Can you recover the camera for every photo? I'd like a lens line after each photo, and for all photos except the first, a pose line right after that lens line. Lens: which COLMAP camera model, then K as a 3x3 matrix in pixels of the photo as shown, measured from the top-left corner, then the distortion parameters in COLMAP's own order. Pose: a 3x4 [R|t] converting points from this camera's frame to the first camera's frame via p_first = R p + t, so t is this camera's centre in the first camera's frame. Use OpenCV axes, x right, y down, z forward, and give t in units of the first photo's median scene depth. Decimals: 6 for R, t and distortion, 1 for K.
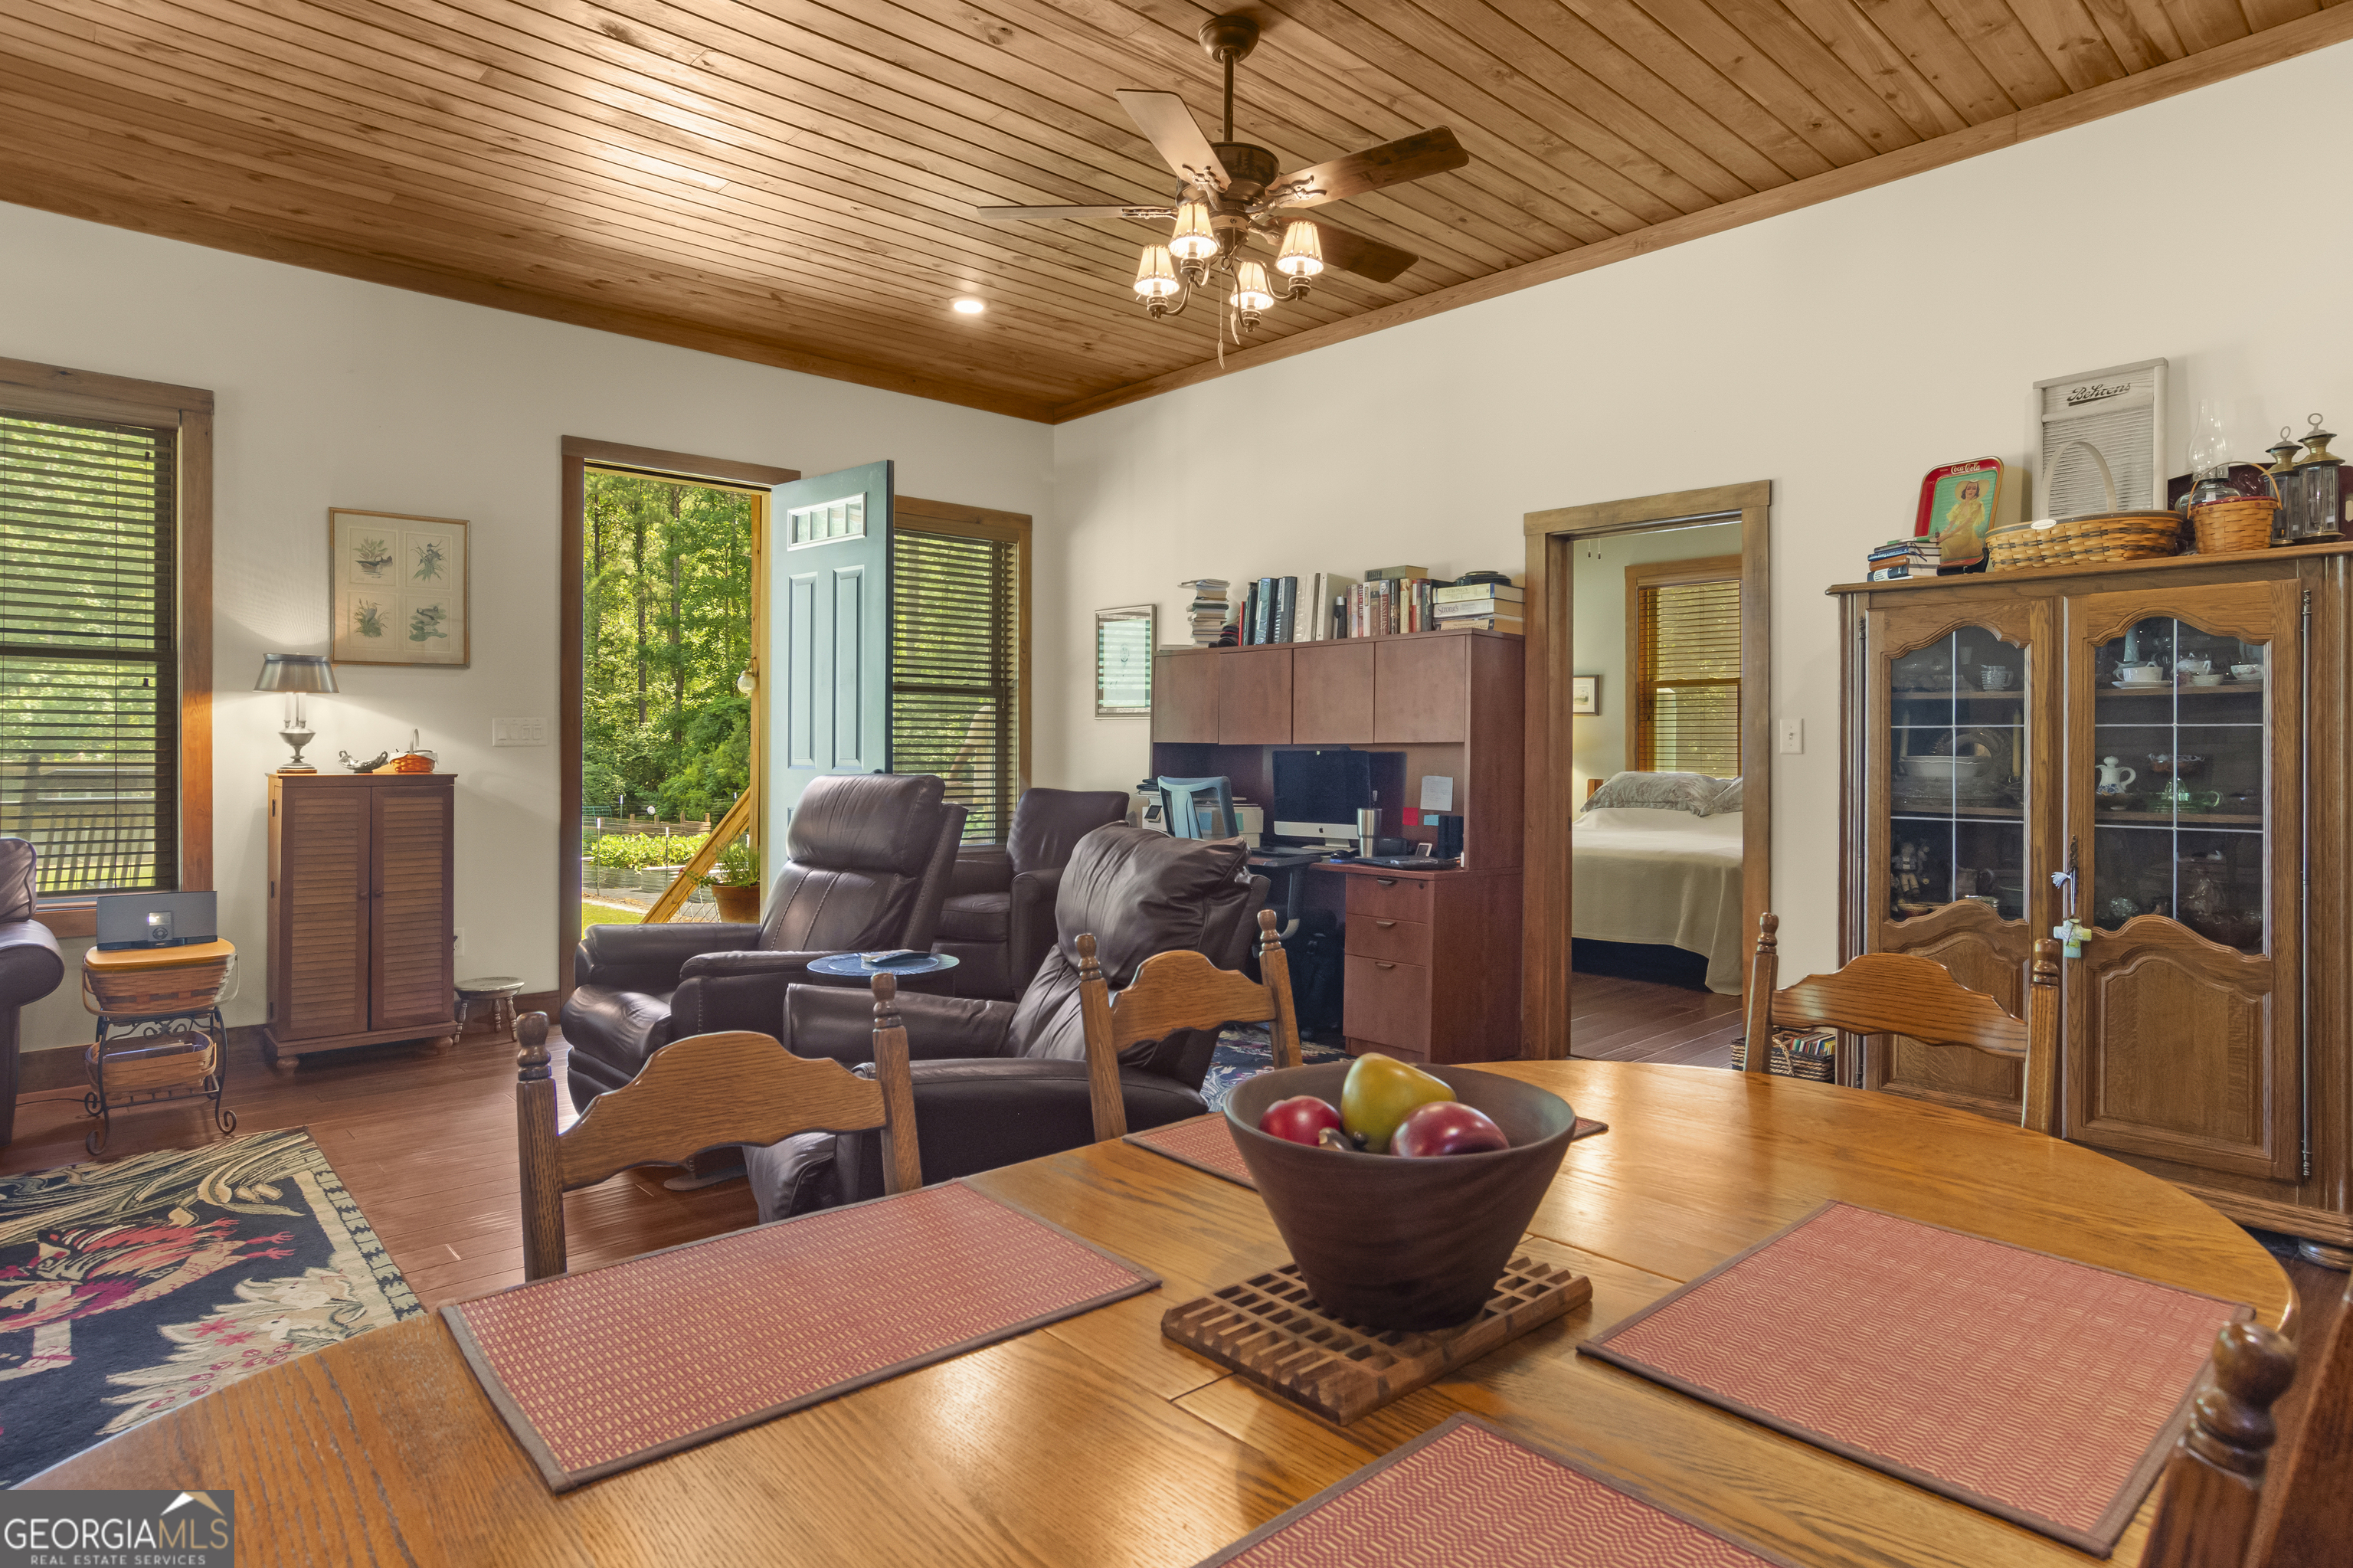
lens RADIAL K [[1255.2, 0, 1189.2], [0, 1255.2, 762.7], [0, 0, 1]] dist [-0.047418, 0.028666]
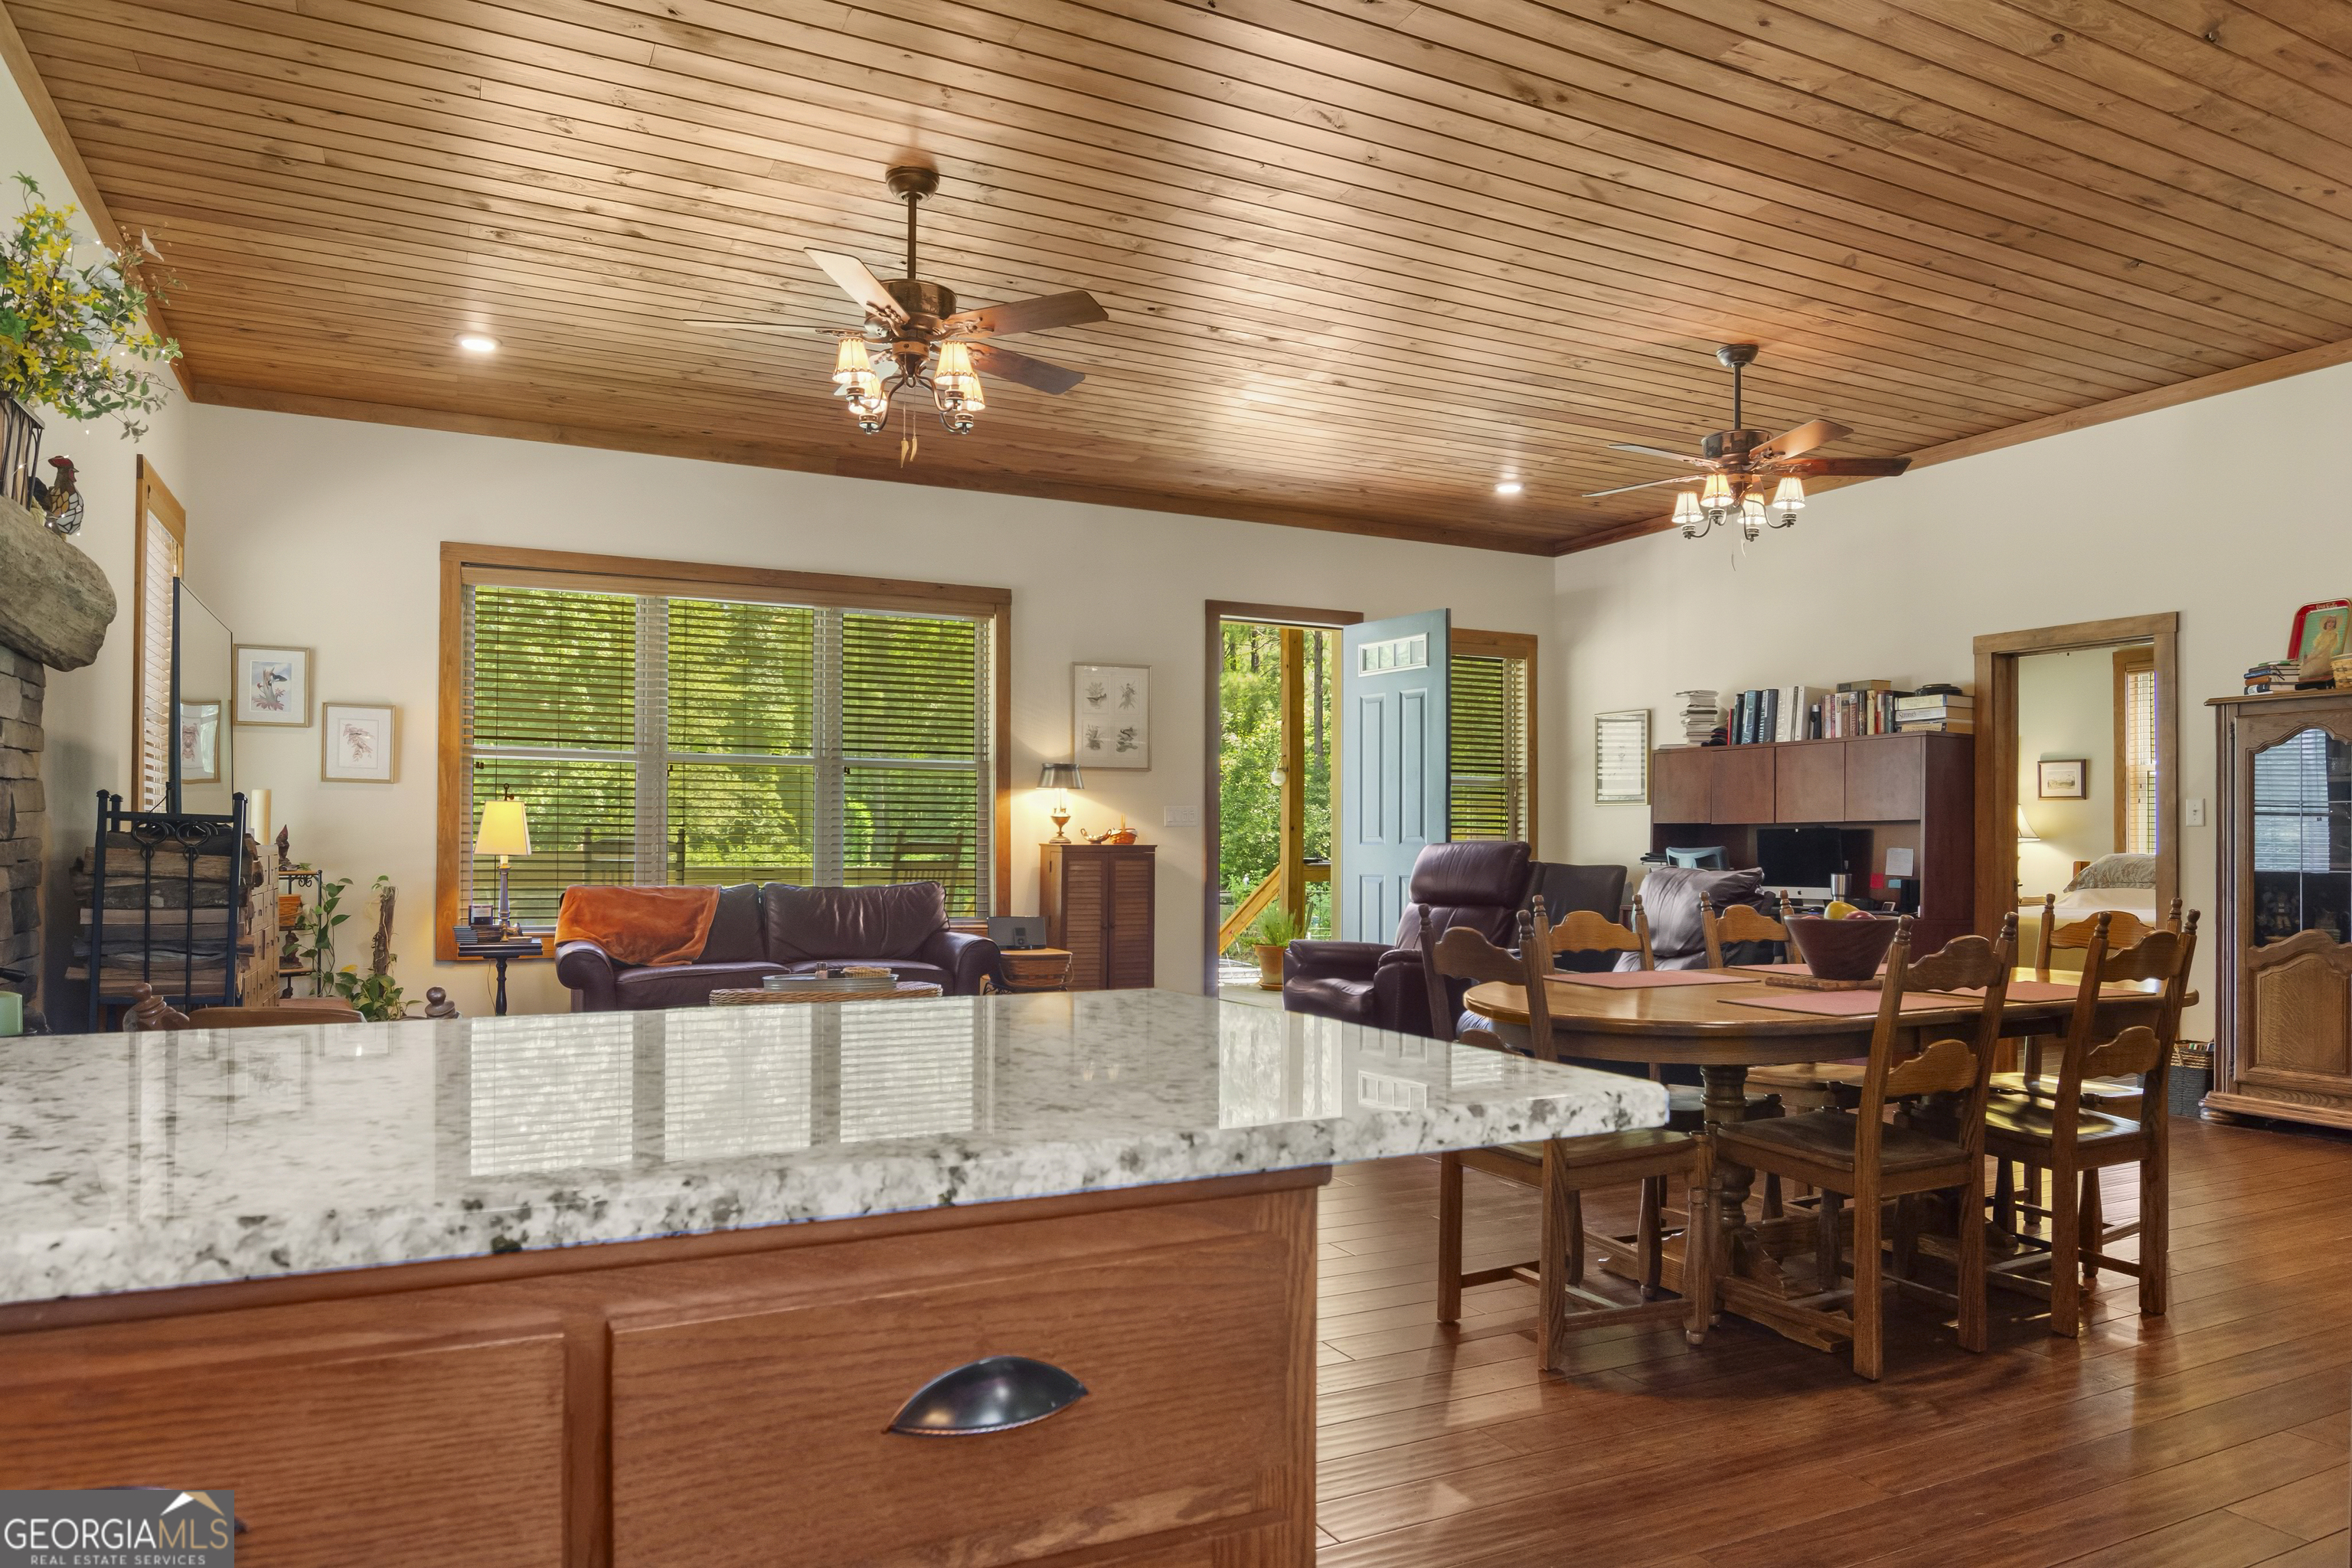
lens RADIAL K [[1705.3, 0, 1093.8], [0, 1705.3, 840.5], [0, 0, 1]] dist [-0.002076, -0.031847]
pose [[0.962650, -0.001642, -0.270745, -0.119782], [-0.003409, 0.999829, -0.018183, 0.038543], [0.270728, 0.018427, 0.962479, -0.878625]]
